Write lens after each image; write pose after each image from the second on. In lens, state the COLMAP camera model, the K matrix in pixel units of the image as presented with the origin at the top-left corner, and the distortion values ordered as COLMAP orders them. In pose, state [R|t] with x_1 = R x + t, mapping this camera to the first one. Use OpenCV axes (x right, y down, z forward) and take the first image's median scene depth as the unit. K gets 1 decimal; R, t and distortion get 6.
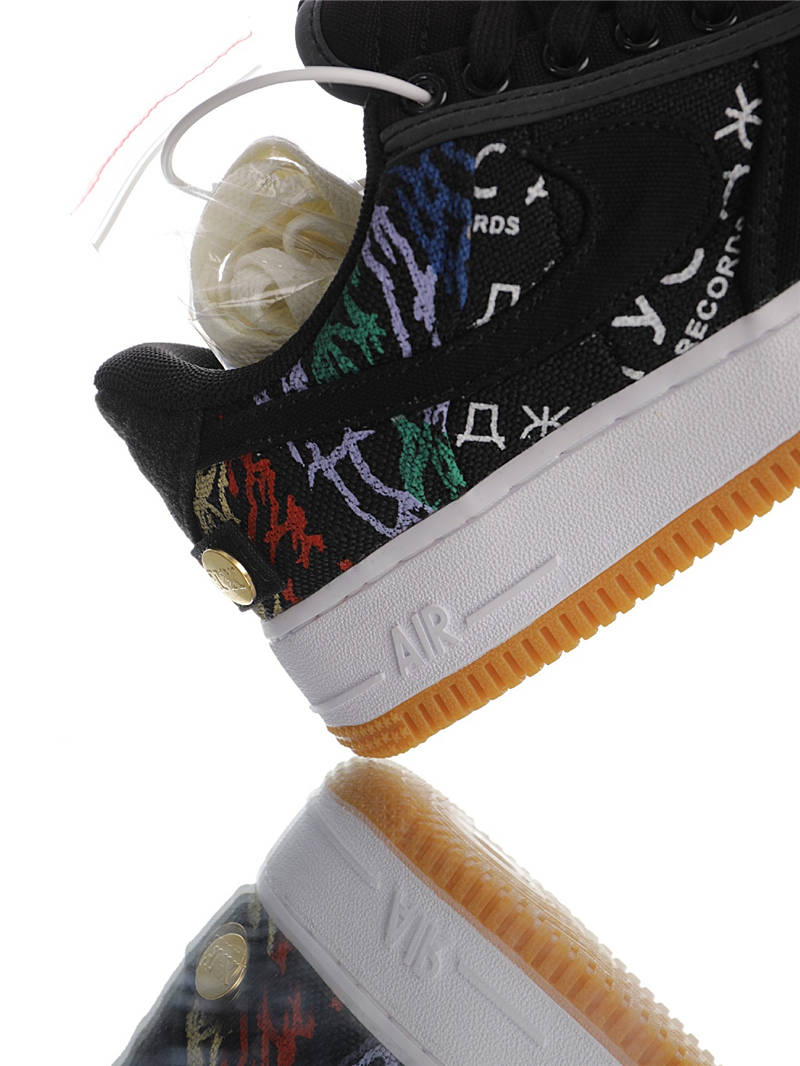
lens RADIAL K [[1490.5, 0, 400.0], [0, 1490.5, 533.0], [0, 0, 1]] dist [0.018703, 0.017554]
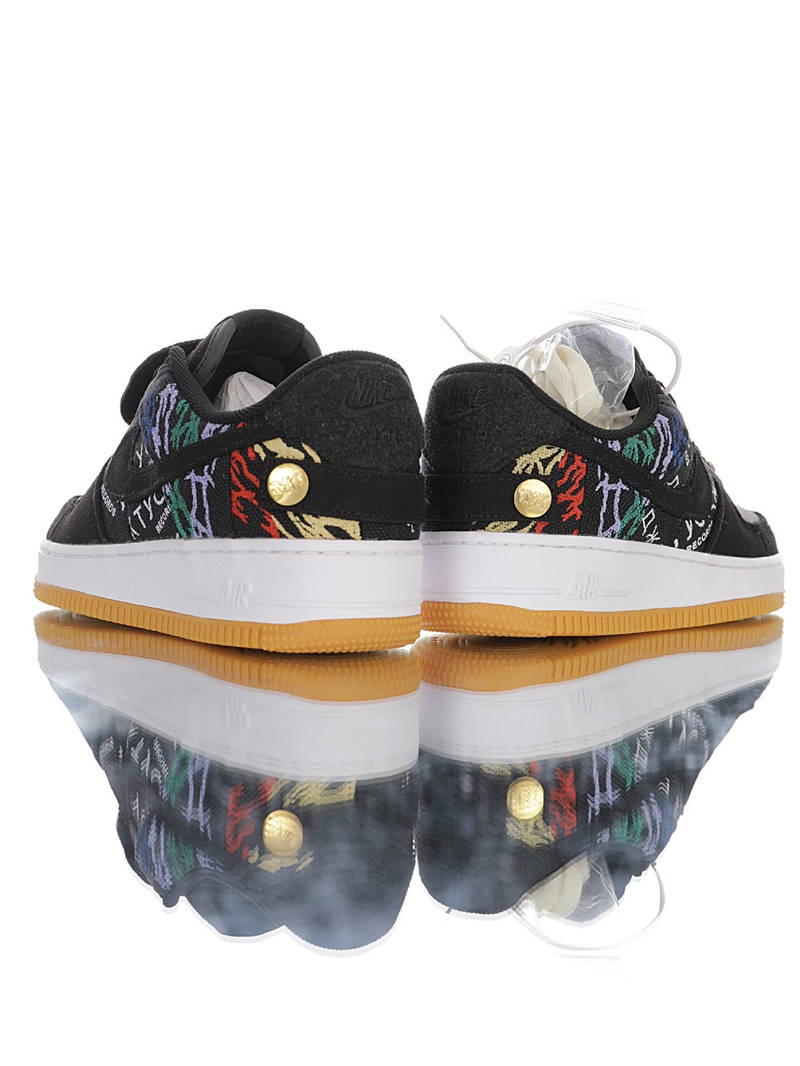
lens RADIAL K [[1138.5, 0, 400.0], [0, 1138.5, 533.0], [0, 0, 1]] dist [0.014538, 0.015379]
pose [[0.351056, 0.635952, 0.687259, -1.233500], [-0.204690, 0.768343, -0.606425, 1.051065], [-0.913708, 0.072214, 0.399904, 0.674724]]
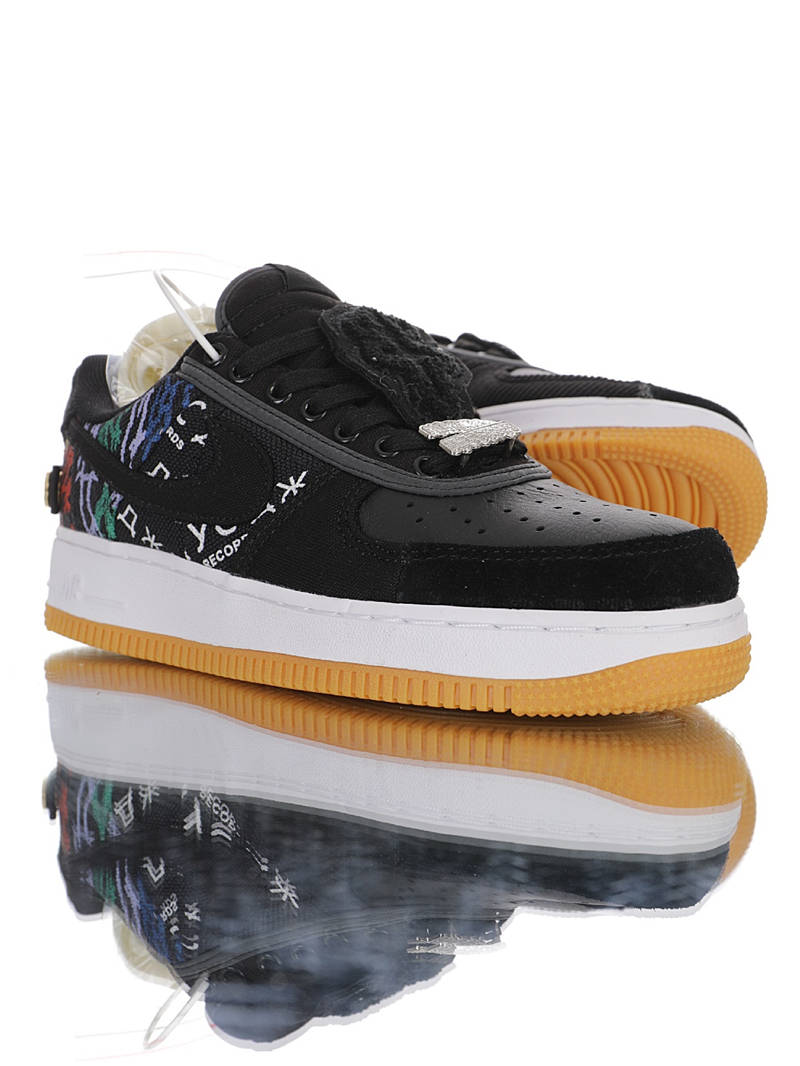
lens RADIAL K [[1138.5, 0, 400.0], [0, 1138.5, 533.0], [0, 0, 1]] dist [0.014538, 0.015379]
pose [[0.664770, 0.682989, -0.302666, 0.697744], [-0.657219, 0.727305, 0.197715, -0.545023], [0.355168, 0.067483, 0.932364, -0.142955]]
